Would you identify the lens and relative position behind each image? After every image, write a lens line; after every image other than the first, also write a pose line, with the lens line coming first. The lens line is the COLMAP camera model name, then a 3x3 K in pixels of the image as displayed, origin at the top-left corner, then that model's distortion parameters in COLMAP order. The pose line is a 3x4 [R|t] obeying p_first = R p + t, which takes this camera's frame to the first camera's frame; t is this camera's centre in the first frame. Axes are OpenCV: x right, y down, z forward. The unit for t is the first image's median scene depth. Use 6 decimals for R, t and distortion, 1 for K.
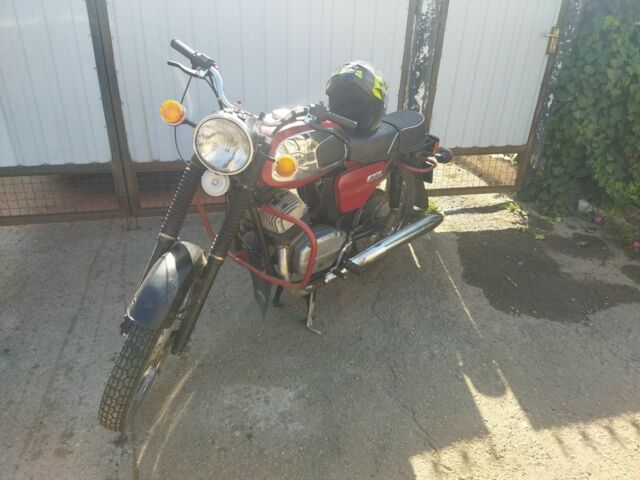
lens RADIAL K [[475.5, 0, 320.0], [0, 475.5, 240.0], [0, 0, 1]] dist [0.075647, -0.138694]
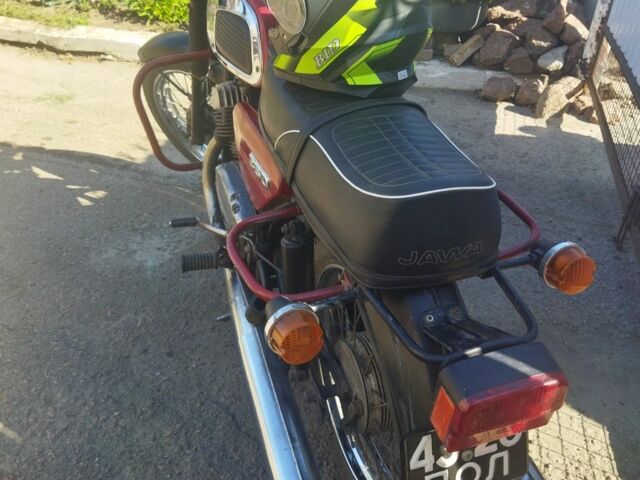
lens RADIAL K [[634.7, 0, 320.0], [0, 634.7, 240.0], [0, 0, 1]] dist [0.011910, 0.003991]
pose [[-0.490698, 0.405160, -0.771402, 0.498295], [-0.480793, 0.612435, 0.627504, -0.432368], [0.726673, 0.678799, -0.105722, 1.011443]]
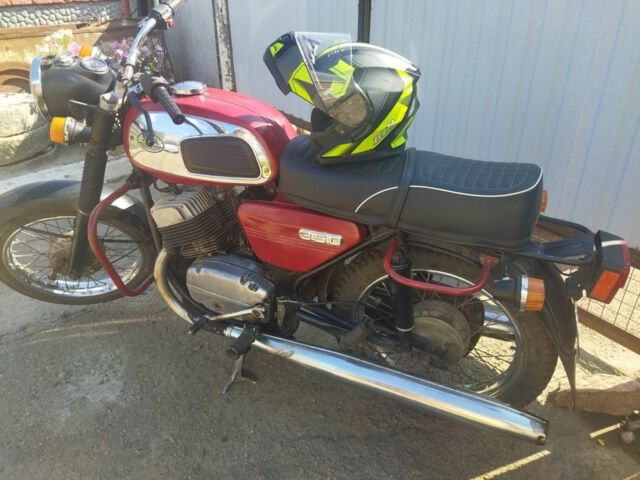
lens RADIAL K [[475.5, 0, 320.0], [0, 475.5, 240.0], [0, 0, 1]] dist [0.075647, -0.138694]
pose [[0.304948, 0.411136, -0.859054, 0.535317], [-0.423654, 0.866417, 0.264271, -0.249356], [0.852950, 0.283353, 0.438391, 0.660849]]
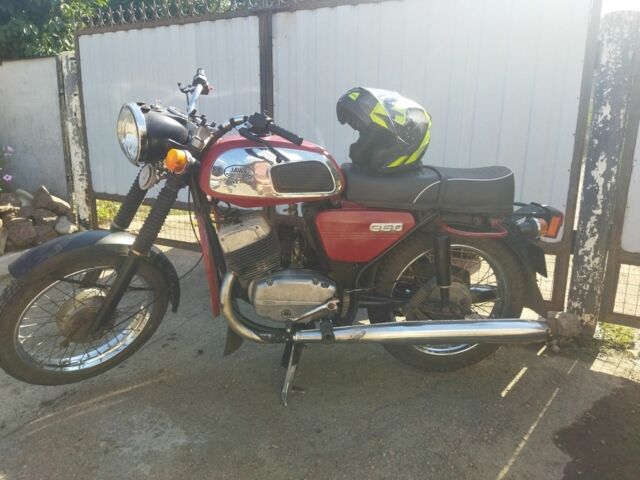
lens RADIAL K [[475.5, 0, 320.0], [0, 475.5, 240.0], [0, 0, 1]] dist [0.075647, -0.138694]
pose [[0.736917, 0.130586, -0.663250, 0.489967], [-0.299122, 0.942870, -0.146706, 0.030041], [0.606201, 0.306503, 0.733878, 0.320288]]
